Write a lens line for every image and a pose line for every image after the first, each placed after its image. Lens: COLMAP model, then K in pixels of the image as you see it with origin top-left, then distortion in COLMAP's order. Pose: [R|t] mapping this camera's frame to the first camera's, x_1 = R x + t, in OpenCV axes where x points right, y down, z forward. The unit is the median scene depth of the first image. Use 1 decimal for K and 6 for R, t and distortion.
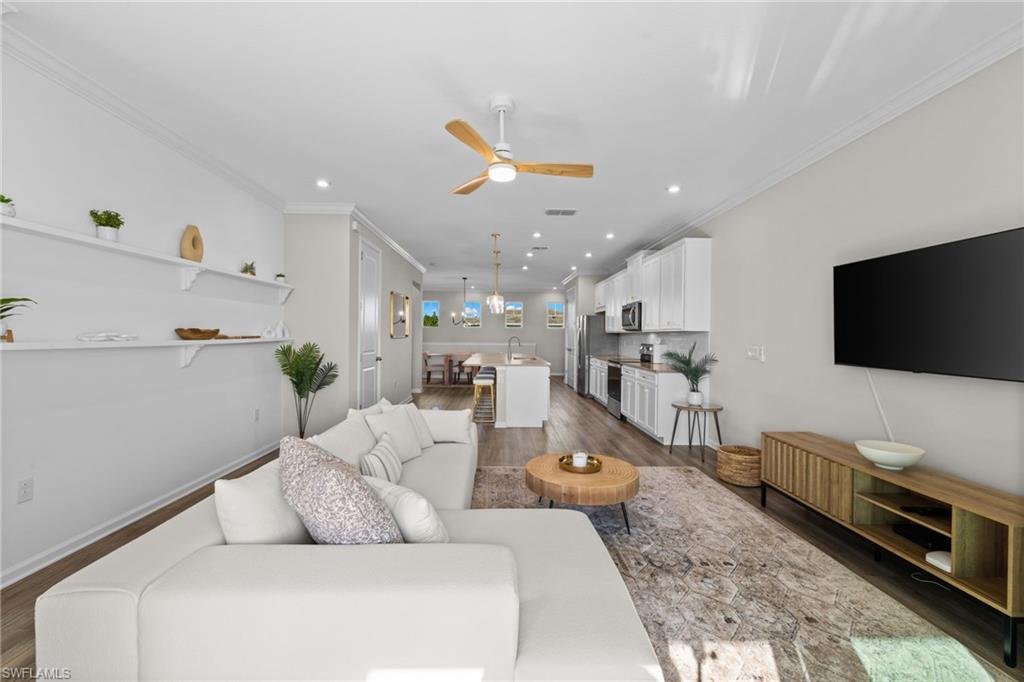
lens RADIAL K [[438.9, 0, 511.7], [0, 438.9, 335.9], [0, 0, 1]] dist [0.000974, -0.000297]
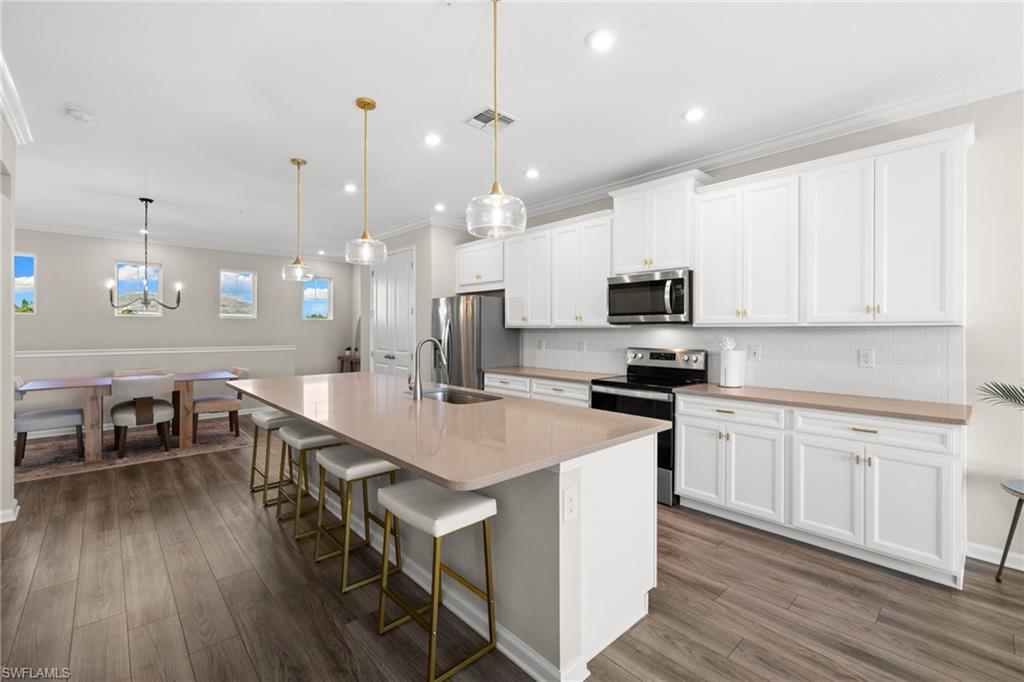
lens RADIAL K [[436.4, 0, 525.0], [0, 436.4, 329.7], [0, 0, 1]] dist [-0.000851, -0.000230]
pose [[0.748534, -0.005778, 0.663071, -0.264294], [0.005175, 0.999982, 0.002871, -0.010998], [-0.663076, 0.001283, 0.748551, 1.016699]]
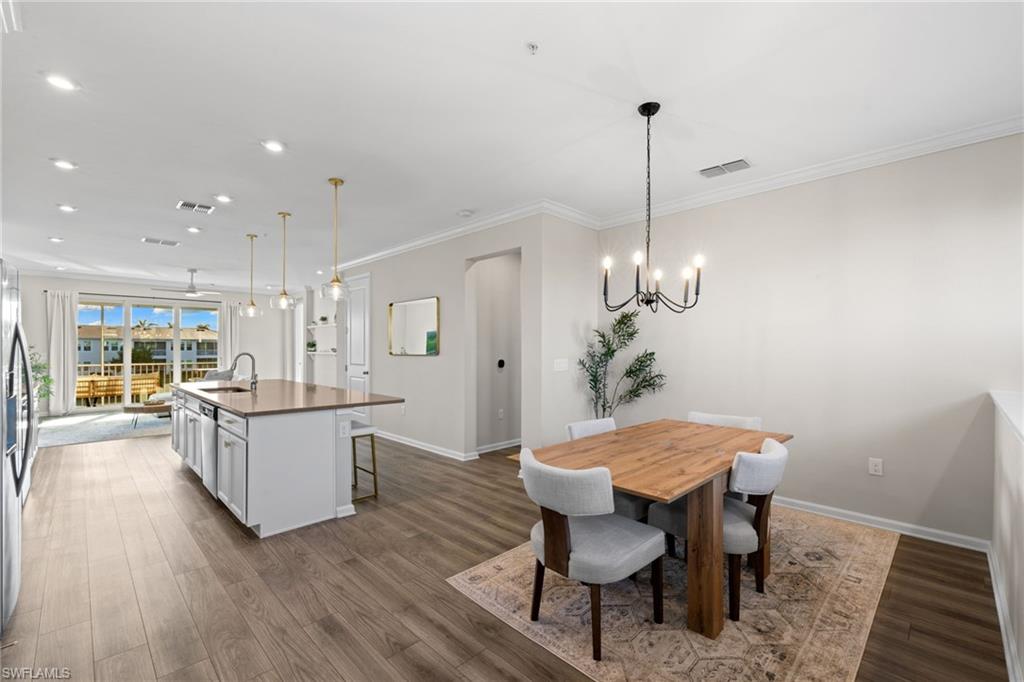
lens RADIAL K [[437.0, 0, 507.9], [0, 437.0, 349.3], [0, 0, 1]] dist [-0.000865, -0.000435]
pose [[-0.733579, -0.002316, -0.679600, 0.230754], [-0.005780, 0.999979, 0.002831, -0.011054], [0.679580, 0.006005, -0.733577, 2.589203]]
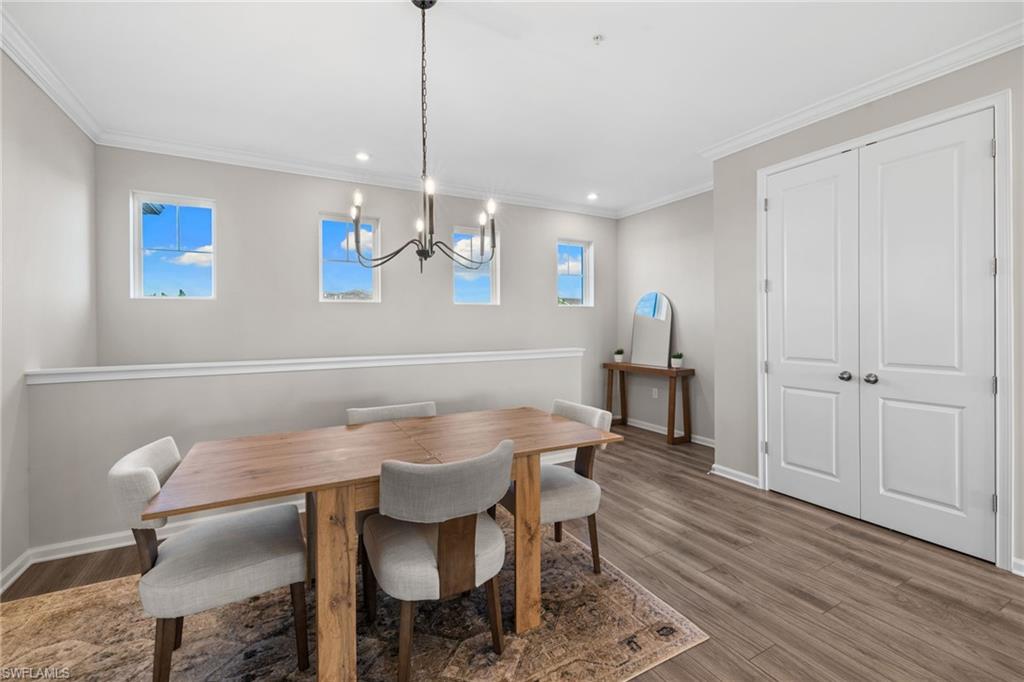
lens RADIAL K [[438.9, 0, 511.7], [0, 438.9, 335.9], [0, 0, 1]] dist [0.000974, -0.000297]
pose [[0.898051, -0.022426, 0.439319, -0.354772], [0.012932, 0.999614, 0.024591, -0.003477], [-0.439701, -0.016403, 0.897995, 1.927676]]
